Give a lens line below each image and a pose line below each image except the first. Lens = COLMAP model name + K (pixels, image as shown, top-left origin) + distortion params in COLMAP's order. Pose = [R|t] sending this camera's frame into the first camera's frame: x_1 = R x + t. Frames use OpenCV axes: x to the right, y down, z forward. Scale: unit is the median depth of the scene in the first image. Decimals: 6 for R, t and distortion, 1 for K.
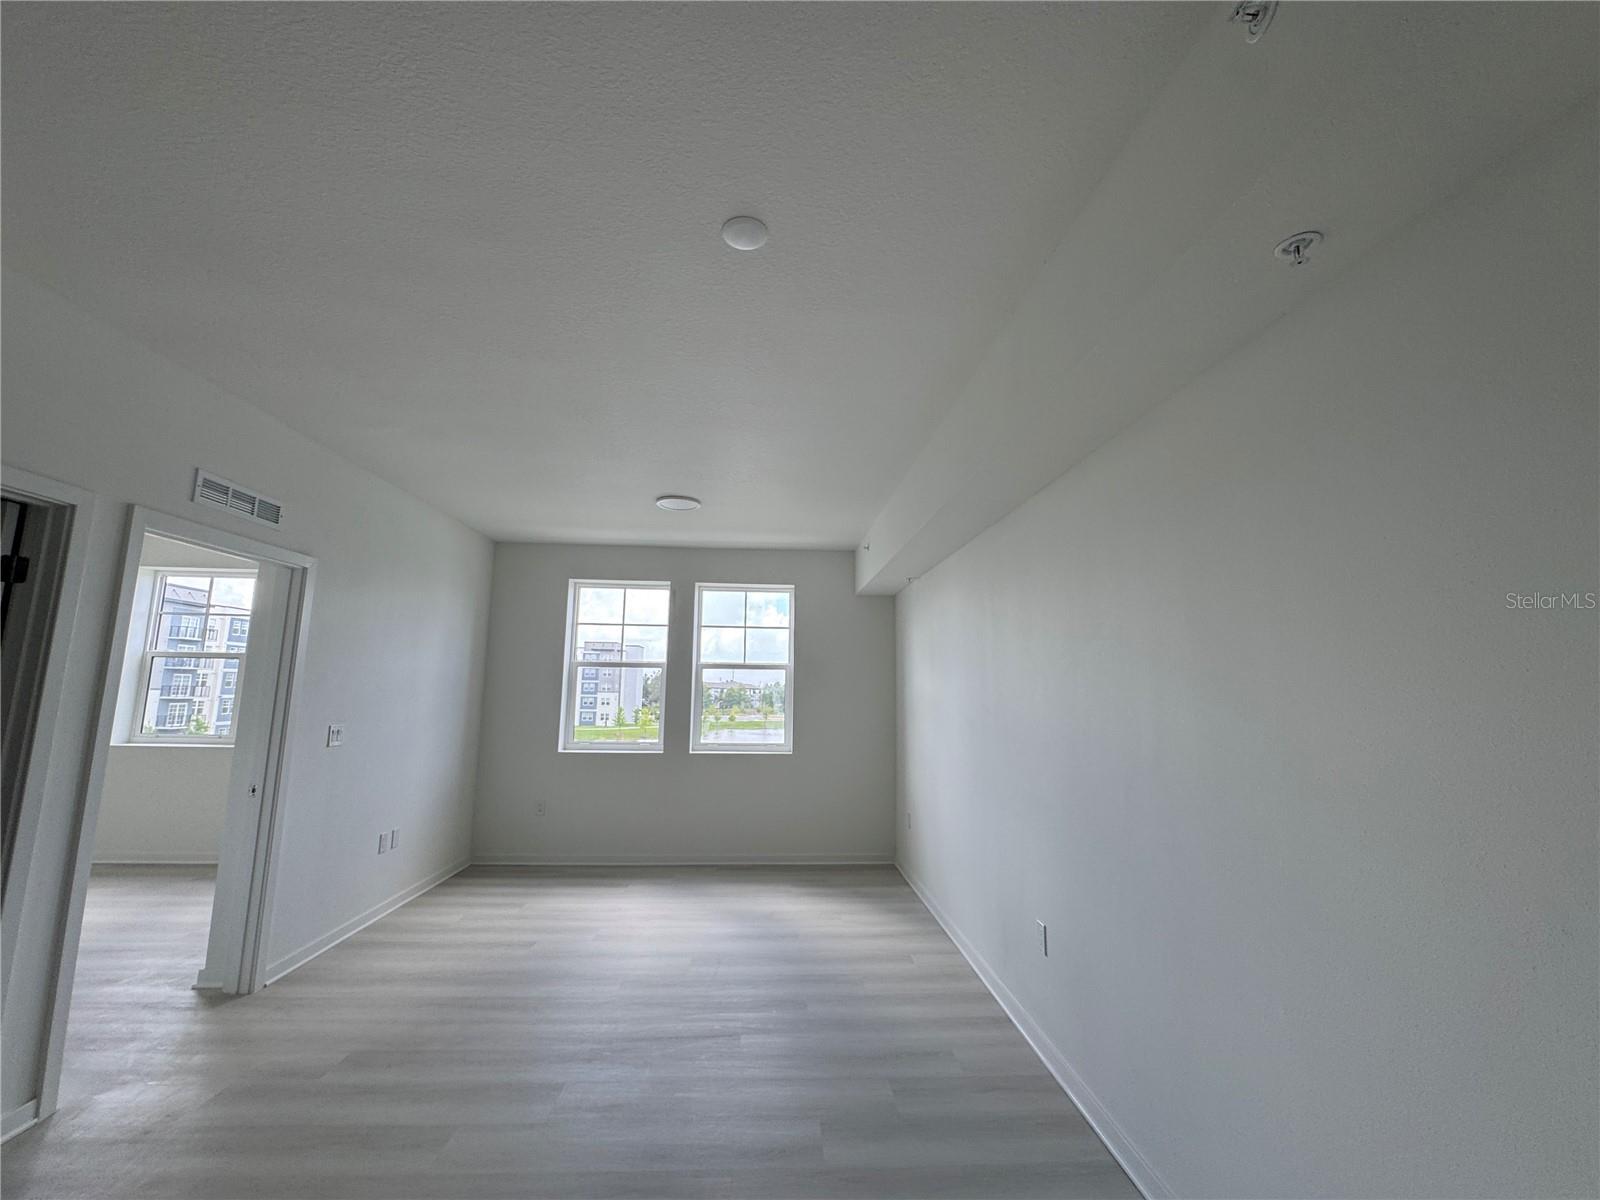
lens RADIAL K [[638.5, 0, 800.0], [0, 638.5, 600.0], [0, 0, 1]] dist [-0.002056, -0.000091]
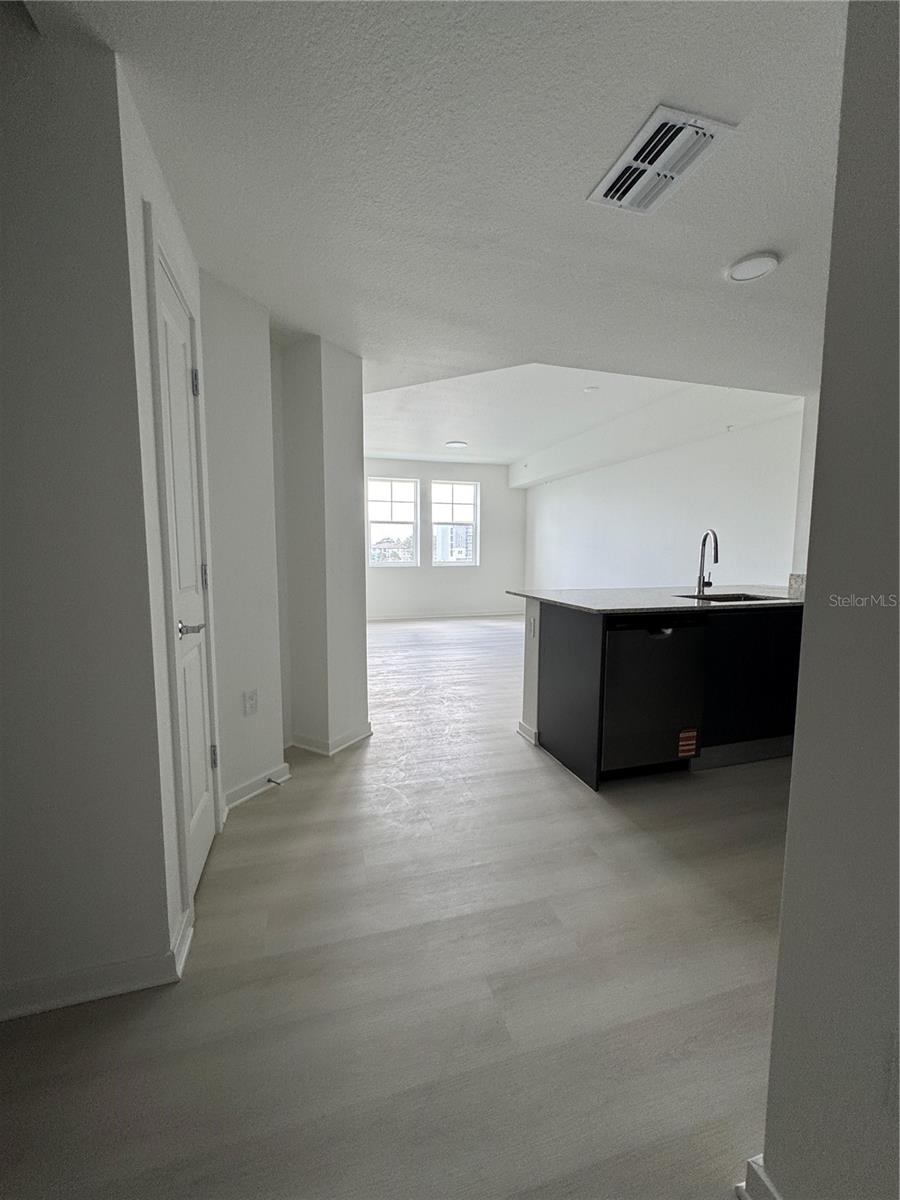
lens RADIAL K [[478.9, 0, 450.0], [0, 478.9, 600.0], [0, 0, 1]] dist [-0.002056, -0.000091]
pose [[0.973961, -0.032161, 0.224425, -0.445349], [-0.023315, 0.970431, 0.240251, -0.024186], [-0.225516, -0.239227, 0.944411, -0.475135]]
